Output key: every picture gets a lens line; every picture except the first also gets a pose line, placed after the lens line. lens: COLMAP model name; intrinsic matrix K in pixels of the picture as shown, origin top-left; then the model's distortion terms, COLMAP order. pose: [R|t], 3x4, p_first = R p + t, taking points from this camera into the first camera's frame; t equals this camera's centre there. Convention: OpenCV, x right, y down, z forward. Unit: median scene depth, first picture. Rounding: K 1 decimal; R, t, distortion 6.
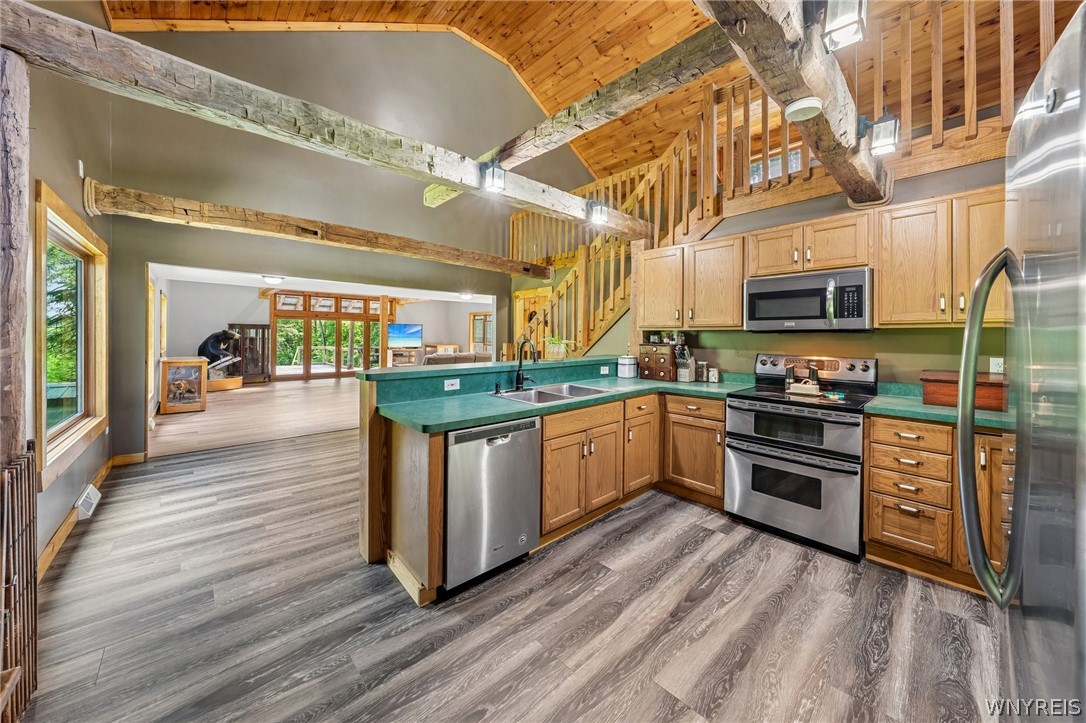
lens RADIAL K [[379.2, 0, 540.2], [0, 379.2, 334.2], [0, 0, 1]] dist [-0.001713, -0.000078]
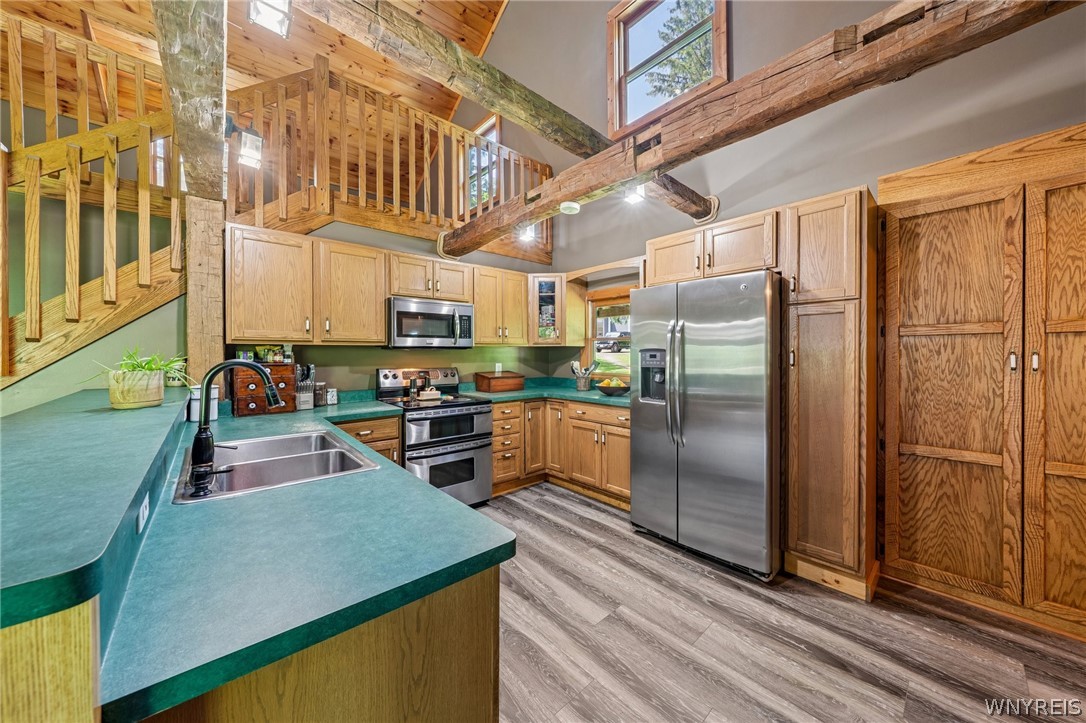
lens RADIAL K [[374.7, 0, 542.8], [0, 374.7, 356.2], [0, 0, 1]] dist [-0.002500, 0.000376]
pose [[0.021399, -0.014083, 0.999672, -0.319634], [-0.003288, 0.999894, 0.014157, 0.000884], [-0.999766, -0.003590, 0.021350, 0.391245]]
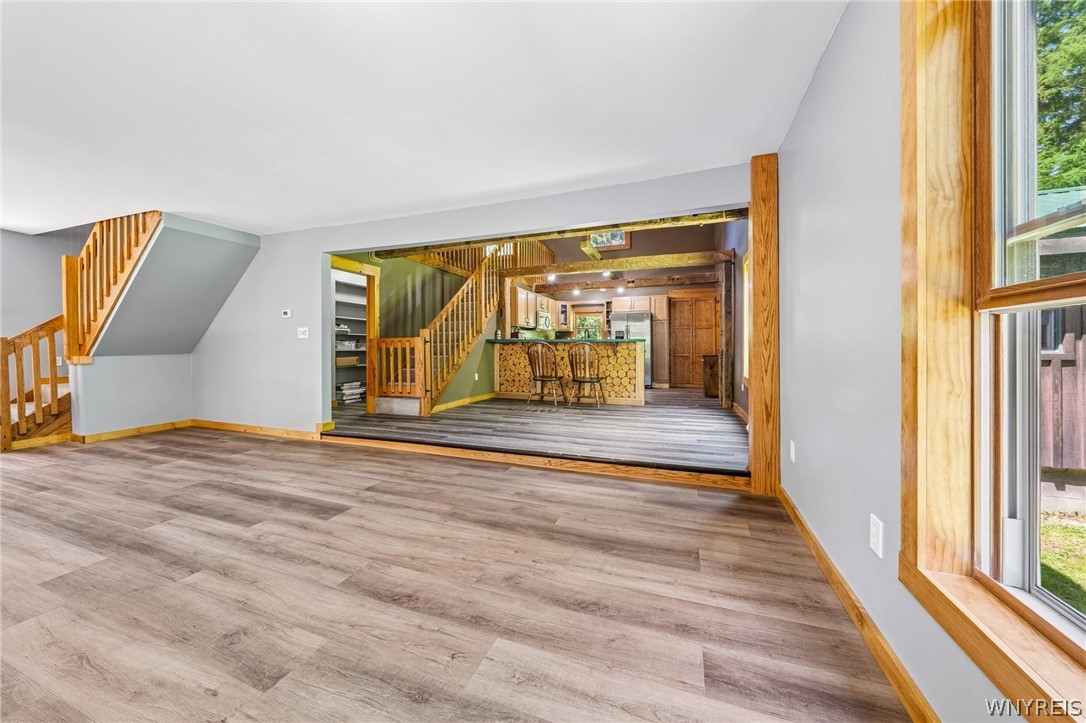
lens RADIAL K [[378.5, 0, 541.4], [0, 378.5, 344.5], [0, 0, 1]] dist [-0.002277, -0.000049]
pose [[-0.449275, 0.001537, 0.893392, -1.395692], [-0.006886, 0.999963, -0.005183, 0.086084], [-0.893367, -0.008480, -0.449248, 1.561408]]
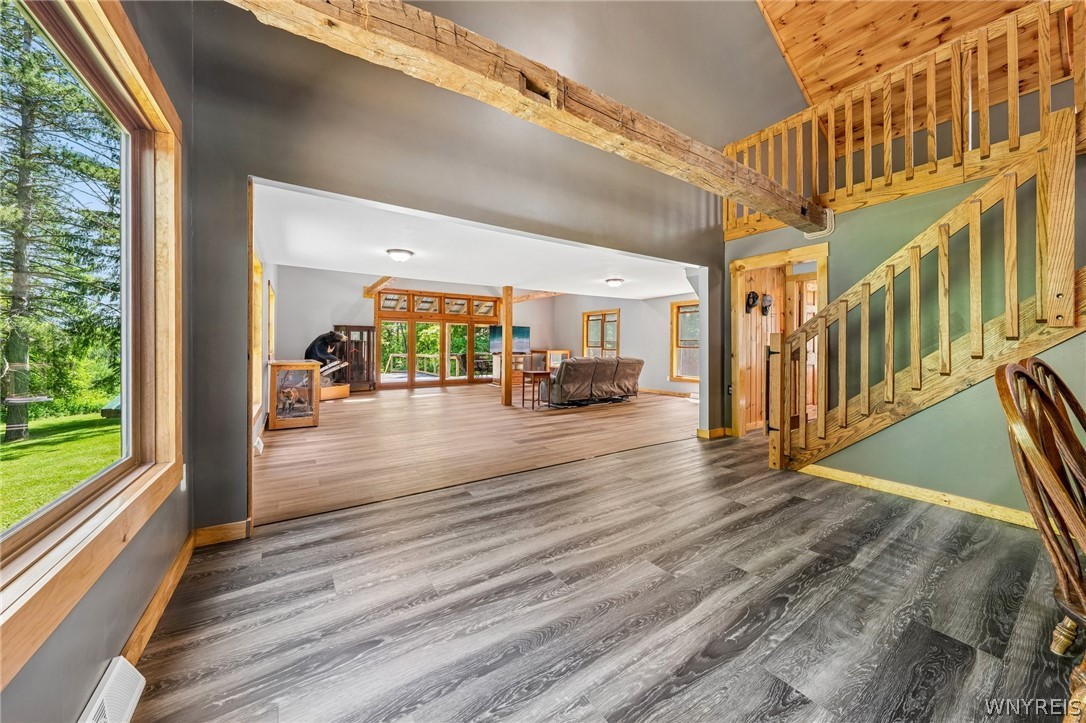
lens RADIAL K [[378.5, 0, 541.4], [0, 378.5, 344.5], [0, 0, 1]] dist [-0.002277, -0.000049]
pose [[0.987295, -0.005438, -0.158803, -0.483253], [0.005305, 0.999985, -0.001260, 0.054041], [0.158807, 0.000402, 0.987310, 0.474965]]
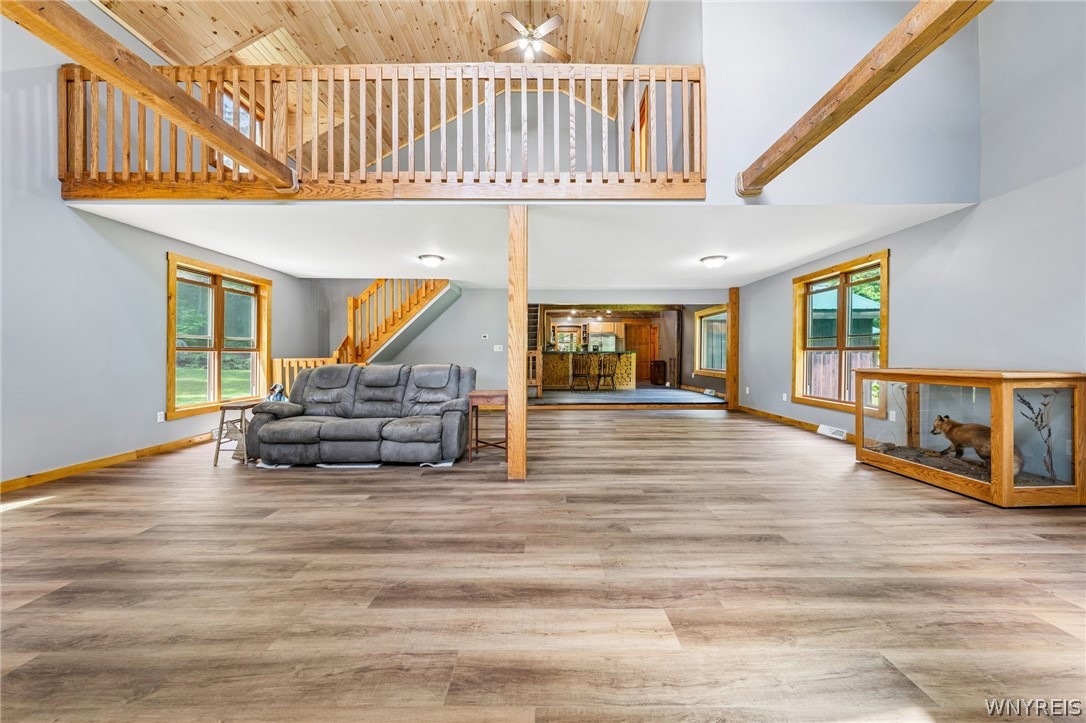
lens RADIAL K [[374.7, 0, 542.8], [0, 374.7, 356.2], [0, 0, 1]] dist [-0.002500, 0.000376]
pose [[-0.737010, -0.006426, 0.675852, -1.532133], [-0.005010, 0.999979, 0.004044, 0.081574], [-0.675864, -0.000406, -0.737027, 2.900169]]
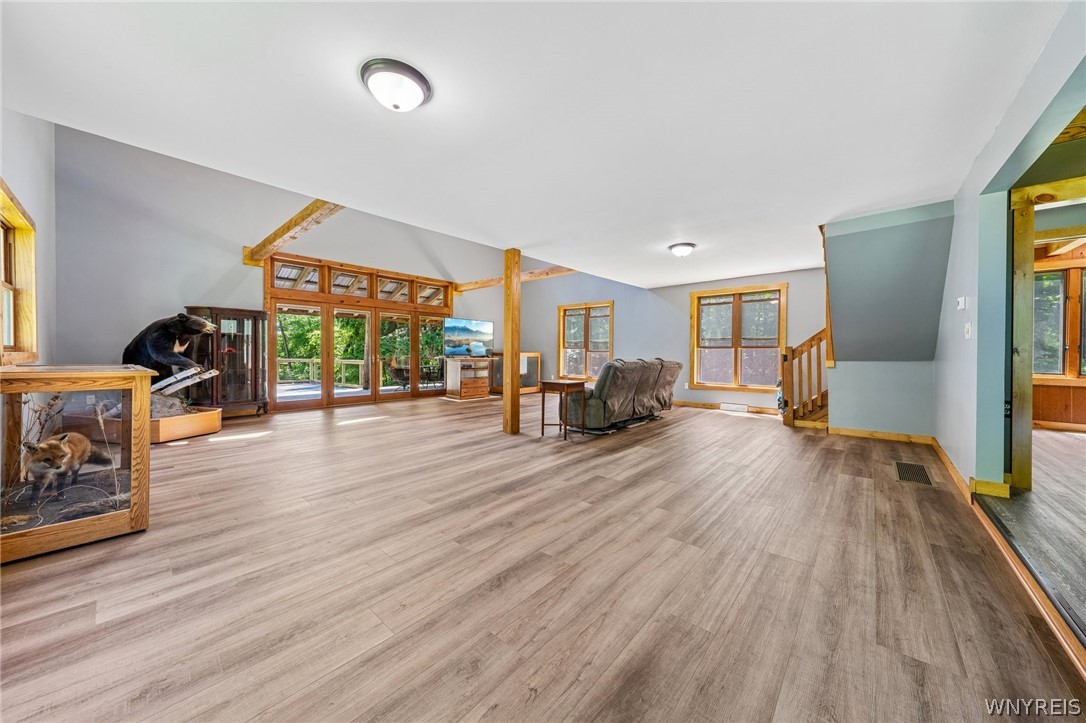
lens RADIAL K [[374.7, 0, 542.8], [0, 374.7, 356.2], [0, 0, 1]] dist [-0.002500, 0.000376]
pose [[0.994437, -0.003902, 0.105260, -0.969172], [0.002390, 0.999892, 0.014486, 0.085594], [-0.105305, -0.014154, 0.994339, 1.082180]]
